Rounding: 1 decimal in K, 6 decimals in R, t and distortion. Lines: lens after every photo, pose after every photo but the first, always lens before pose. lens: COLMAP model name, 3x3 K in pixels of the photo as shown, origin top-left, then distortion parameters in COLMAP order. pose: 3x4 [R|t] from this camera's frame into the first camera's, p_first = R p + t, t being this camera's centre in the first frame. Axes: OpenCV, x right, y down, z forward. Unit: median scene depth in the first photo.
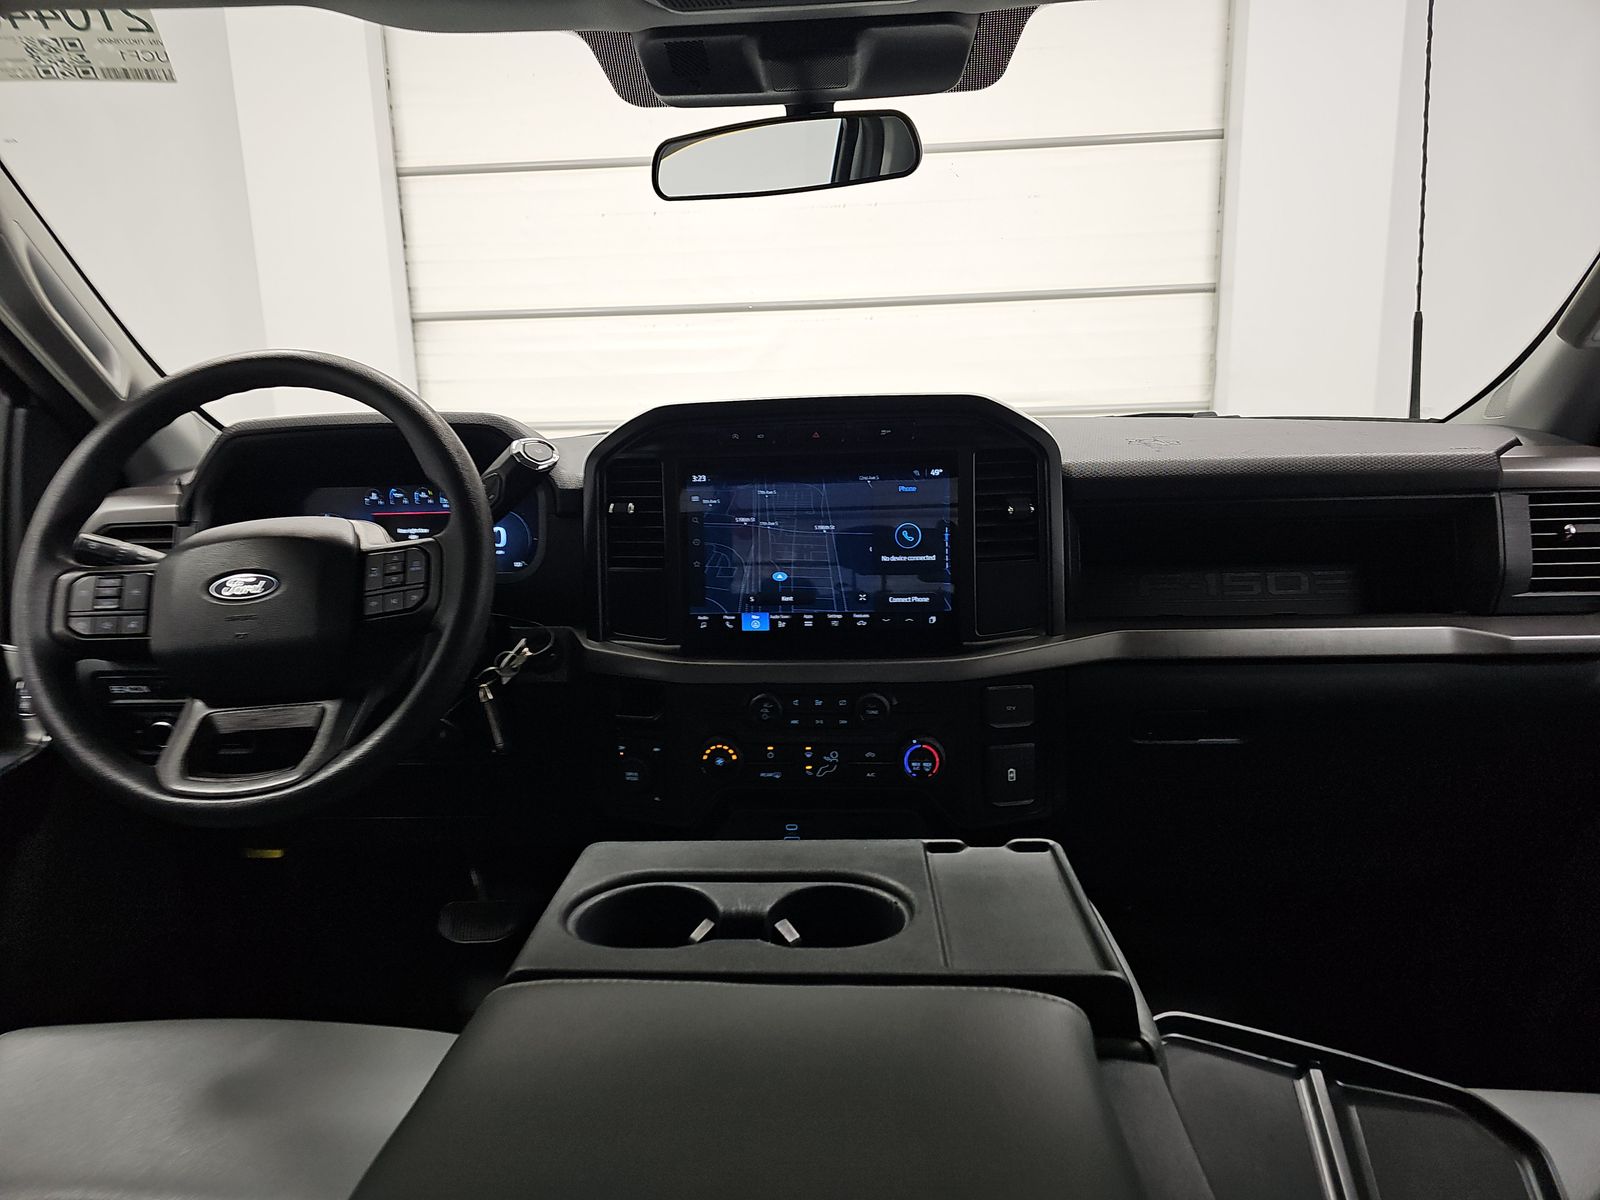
lens RADIAL K [[1029.3, 0, 795.1], [0, 1029.3, 587.2], [0, 0, 1]] dist [0.053743, -0.023345]
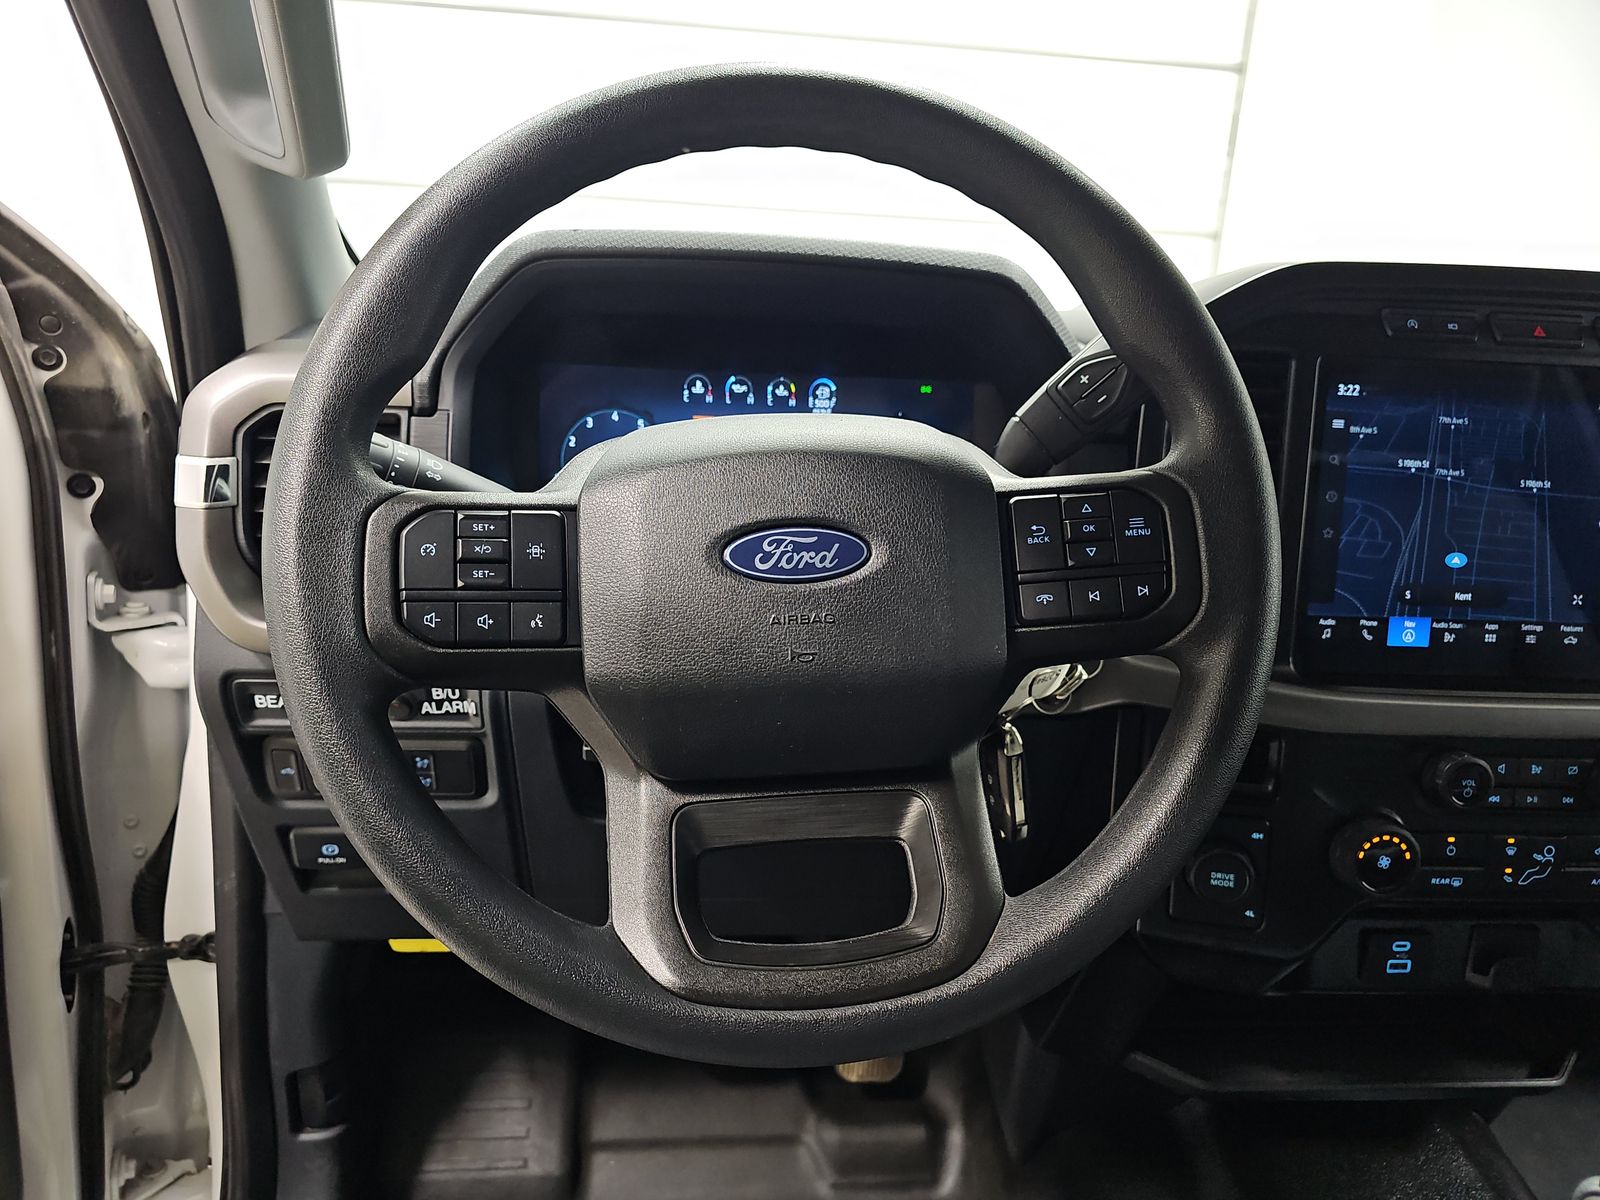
lens RADIAL K [[1029.3, 0, 801.7], [0, 1029.3, 613.9], [0, 0, 1]] dist [0.053743, -0.023345]
pose [[0.984797, 0.035486, 0.170047, -0.506580], [-0.049604, 0.995599, 0.079513, -0.008769], [-0.166477, -0.086739, 0.982223, 0.448271]]
